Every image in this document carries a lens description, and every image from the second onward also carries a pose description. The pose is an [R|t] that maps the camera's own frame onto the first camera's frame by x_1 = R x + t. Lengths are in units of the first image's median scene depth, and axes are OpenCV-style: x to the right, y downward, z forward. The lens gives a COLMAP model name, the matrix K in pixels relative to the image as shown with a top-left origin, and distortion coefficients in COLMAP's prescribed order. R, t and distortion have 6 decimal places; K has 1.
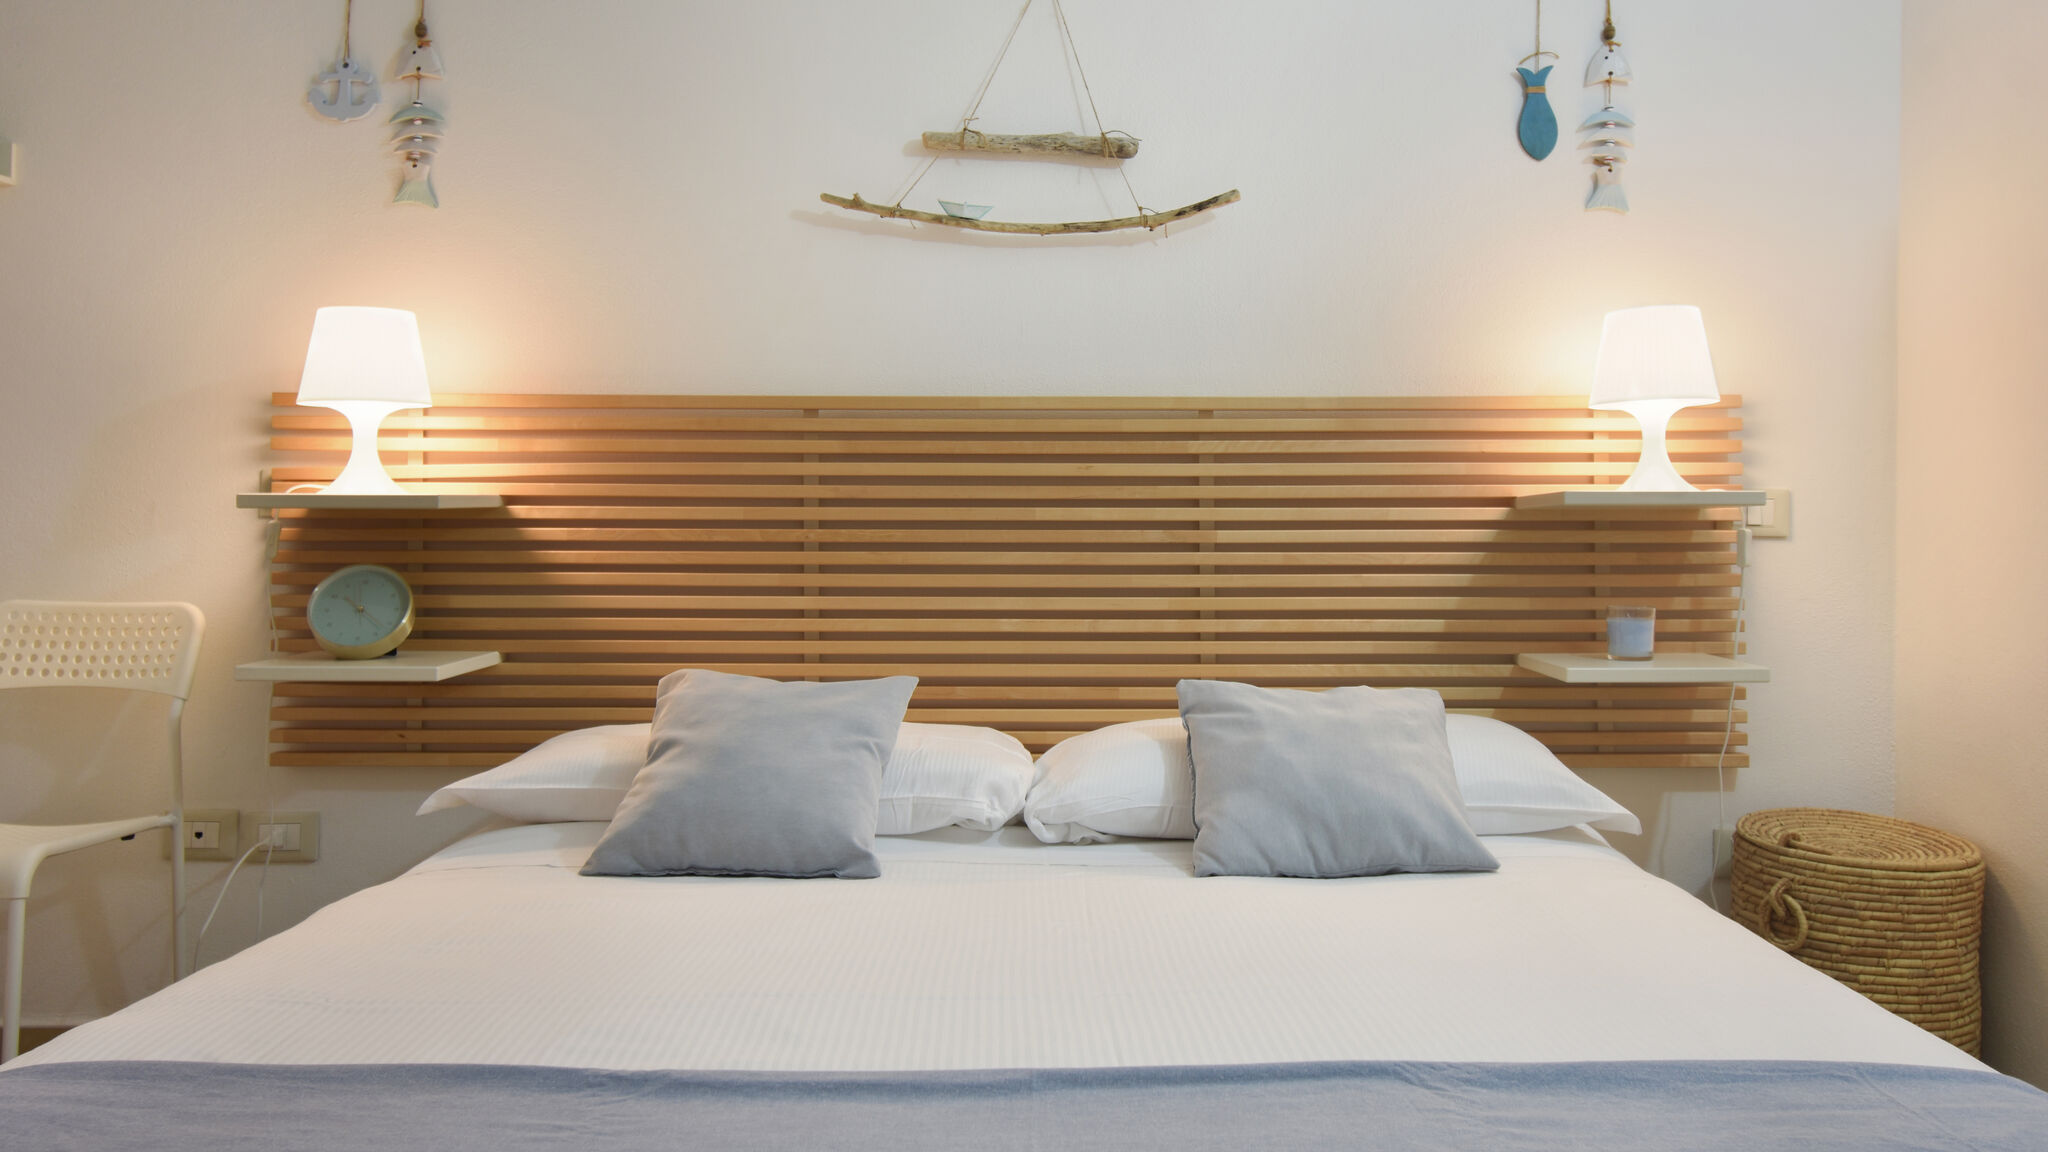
lens RADIAL K [[1530.2, 0, 1031.8], [0, 1530.2, 477.8], [0, 0, 1]] dist [0.026159, -0.003893]
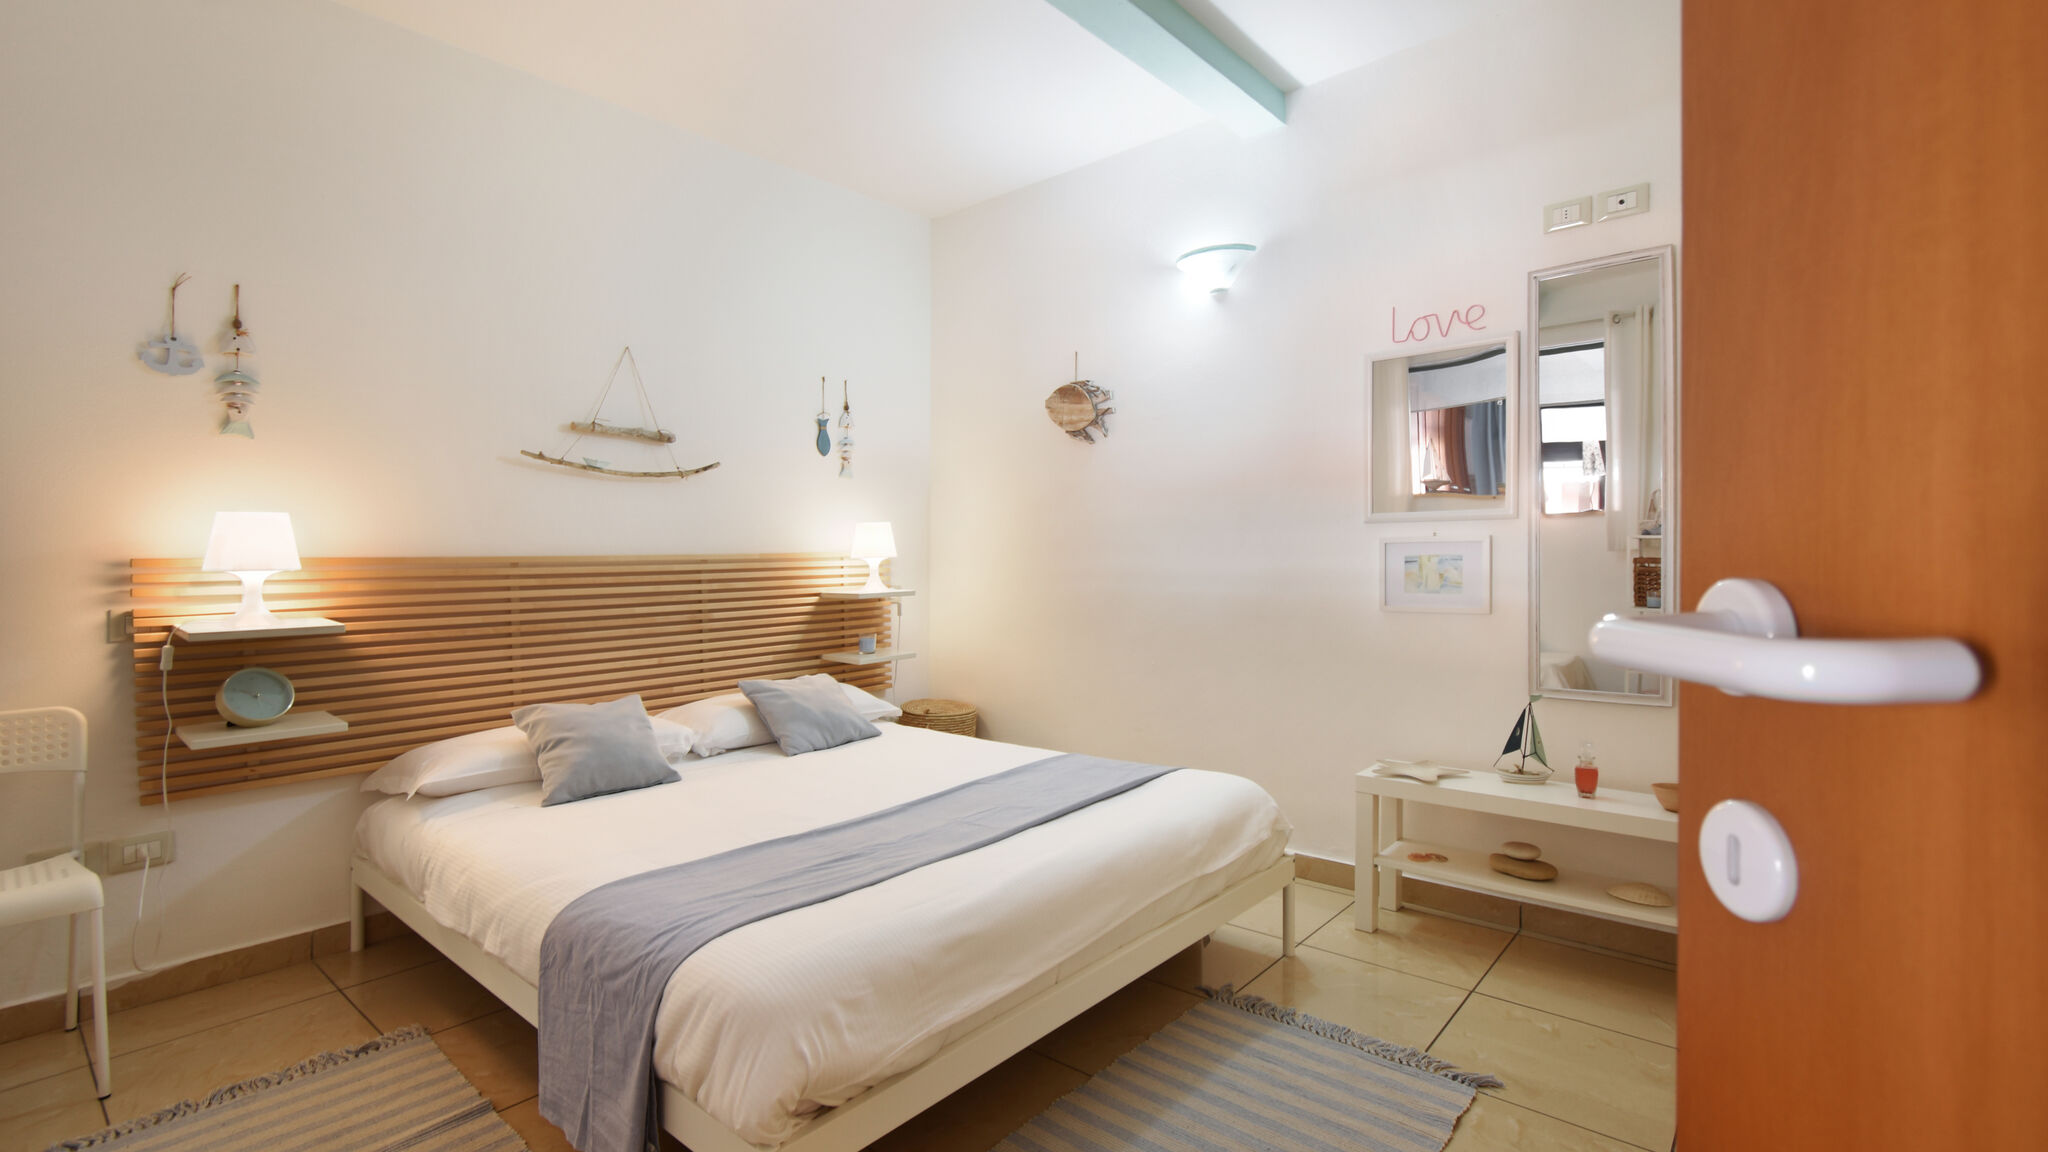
lens RADIAL K [[938.7, 0, 947.0], [0, 938.7, 603.7], [0, 0, 1]] dist [0.000141, -0.000049]
pose [[0.692811, -0.056899, 0.718871, -0.628569], [-0.008836, 0.996138, 0.087360, -0.103076], [-0.721065, -0.066876, 0.689632, -0.199831]]
